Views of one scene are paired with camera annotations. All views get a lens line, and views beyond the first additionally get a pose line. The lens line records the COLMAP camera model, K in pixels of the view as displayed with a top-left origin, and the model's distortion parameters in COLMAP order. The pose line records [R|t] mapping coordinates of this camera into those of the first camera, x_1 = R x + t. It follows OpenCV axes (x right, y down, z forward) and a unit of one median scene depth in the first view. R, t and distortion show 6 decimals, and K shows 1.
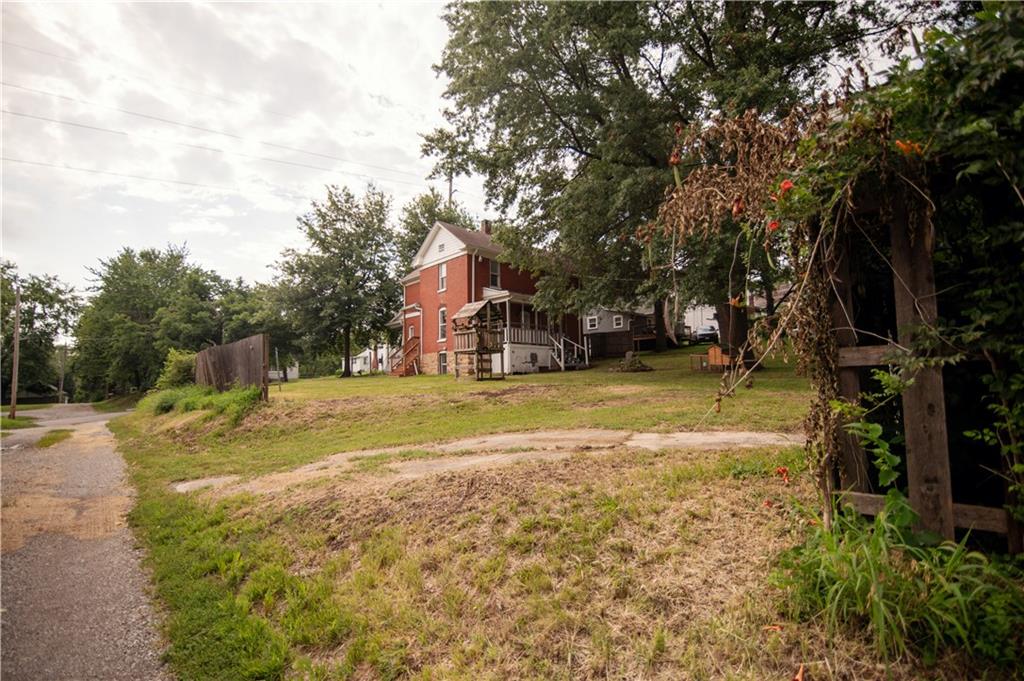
lens RADIAL K [[469.3, 0, 511.1], [0, 469.3, 342.6], [0, 0, 1]] dist [-0.019667, 0.001305]
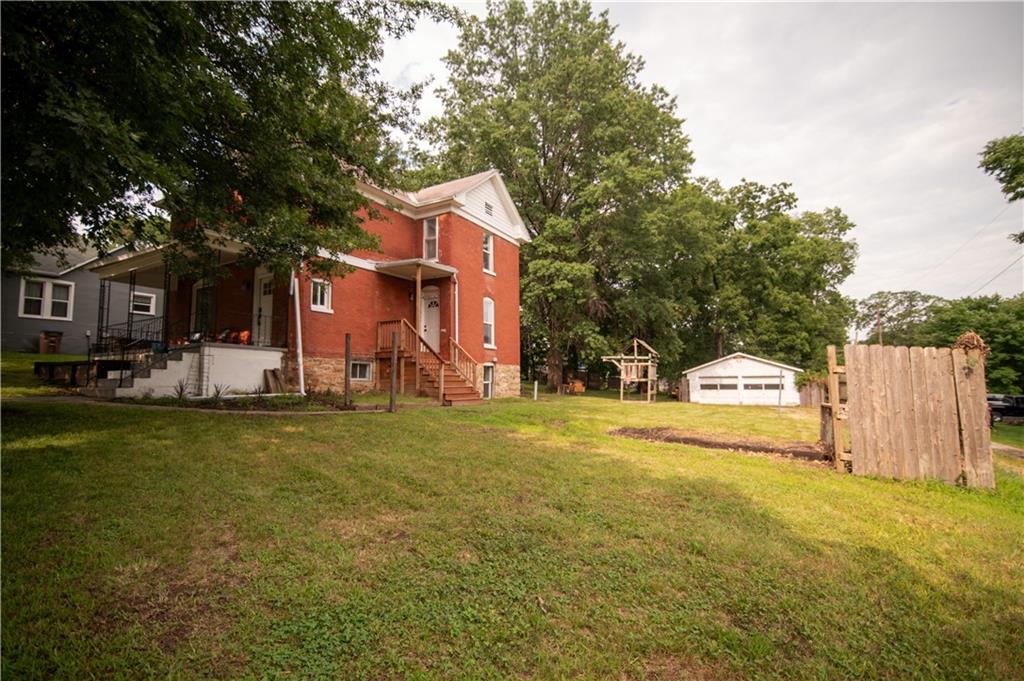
lens RADIAL K [[469.3, 0, 511.1], [0, 469.3, 342.6], [0, 0, 1]] dist [-0.019667, 0.001305]
pose [[-0.301898, 0.090089, 0.949074, -0.833558], [-0.080865, 0.989517, -0.119650, 0.070146], [-0.949904, -0.112869, -0.291448, 1.222422]]
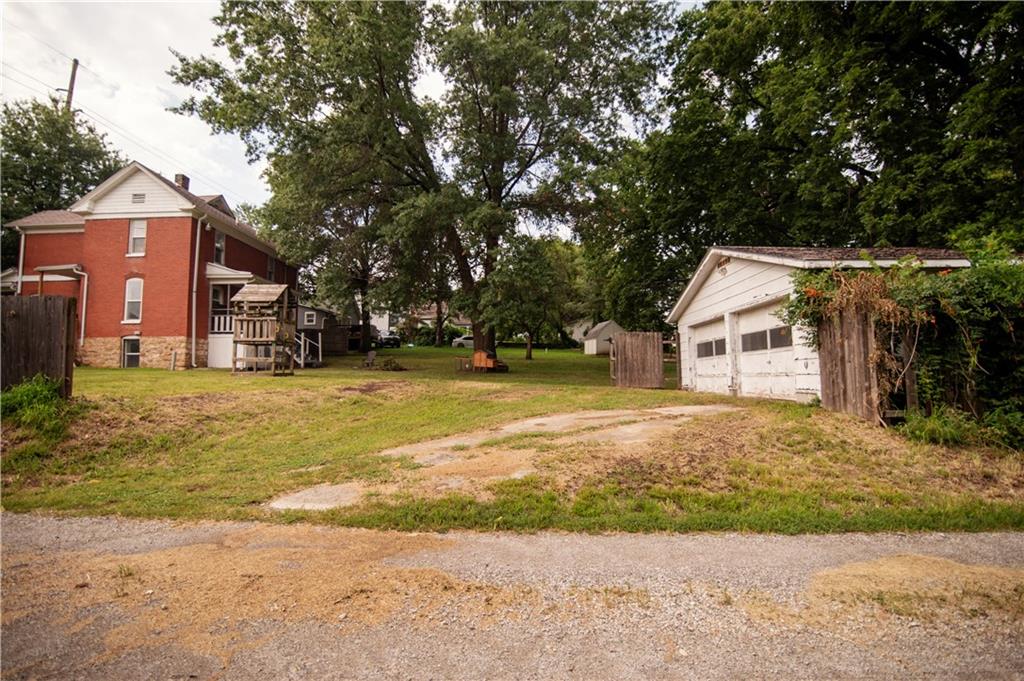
lens RADIAL K [[469.3, 0, 511.1], [0, 469.3, 342.6], [0, 0, 1]] dist [-0.019667, 0.001305]
pose [[0.698965, 0.068183, 0.711898, -0.259305], [-0.065964, 0.997348, -0.030758, 0.011488], [-0.712108, -0.025461, 0.701609, 0.056608]]
